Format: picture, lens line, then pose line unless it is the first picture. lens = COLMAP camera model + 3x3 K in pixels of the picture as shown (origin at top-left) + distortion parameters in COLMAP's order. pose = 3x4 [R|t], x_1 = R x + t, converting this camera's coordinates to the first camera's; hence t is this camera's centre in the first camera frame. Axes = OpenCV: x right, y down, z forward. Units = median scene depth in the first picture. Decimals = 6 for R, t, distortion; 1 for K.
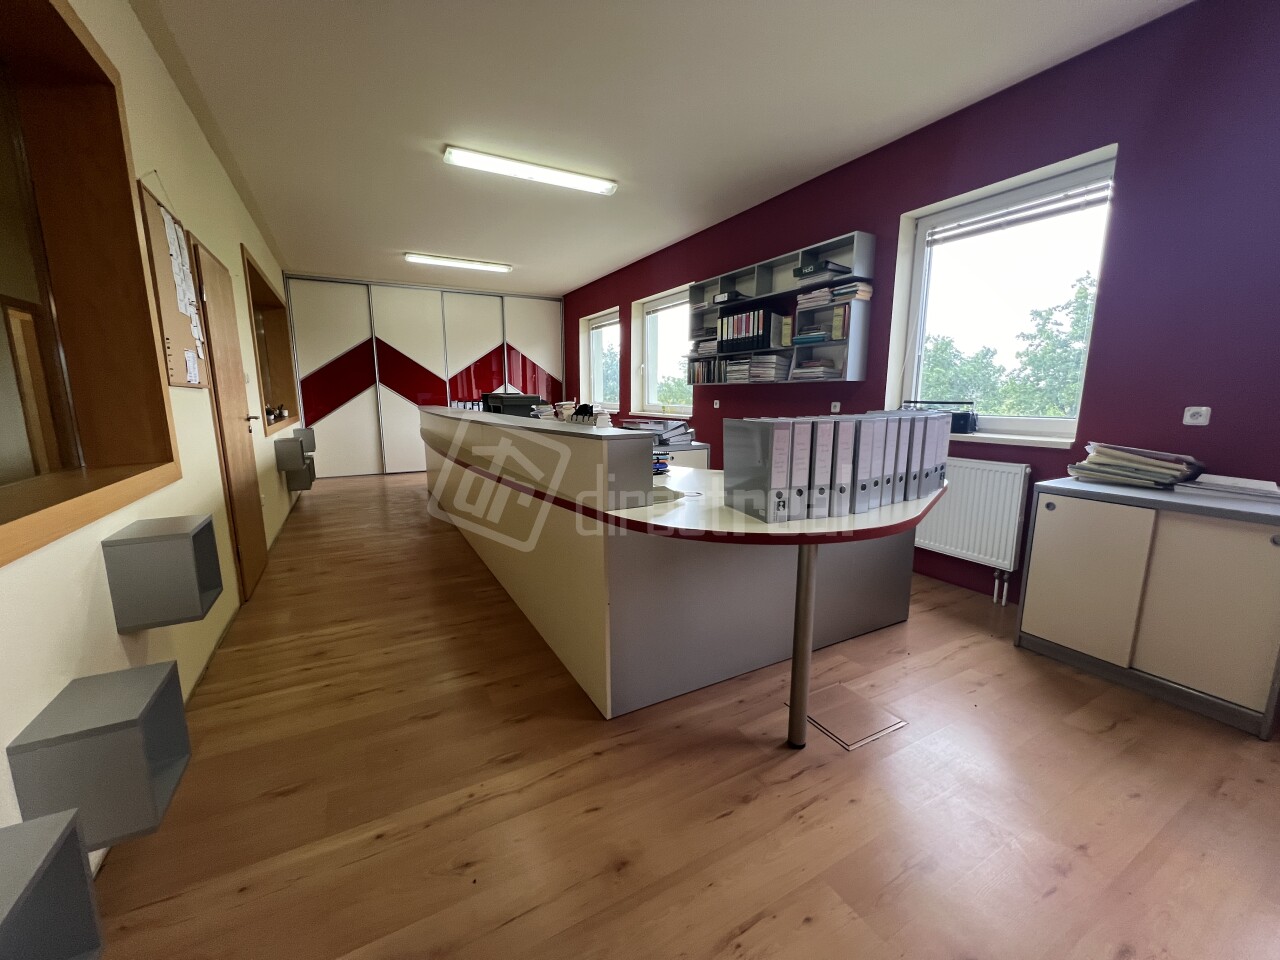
lens RADIAL K [[513.3, 0, 641.1], [0, 513.3, 477.5], [0, 0, 1]] dist [-0.001452, 0.000353]
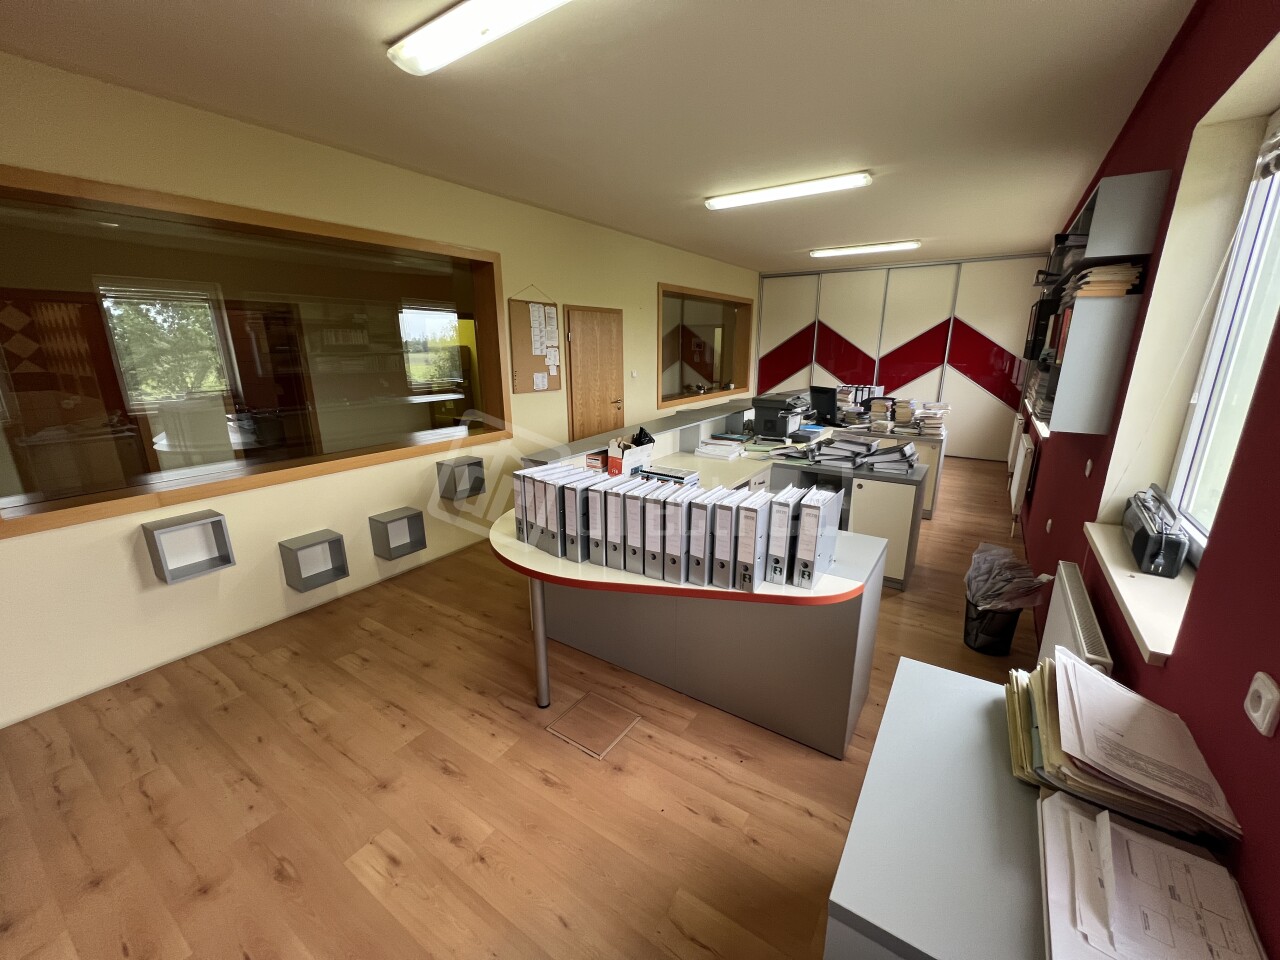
lens RADIAL K [[513.3, 0, 648.7], [0, 513.3, 485.8], [0, 0, 1]] dist [-0.001452, 0.000353]
pose [[0.464558, 0.241760, -0.851903, 1.119777], [-0.143059, 0.969864, 0.197224, -0.282093], [0.873911, 0.030251, 0.485144, 0.421252]]
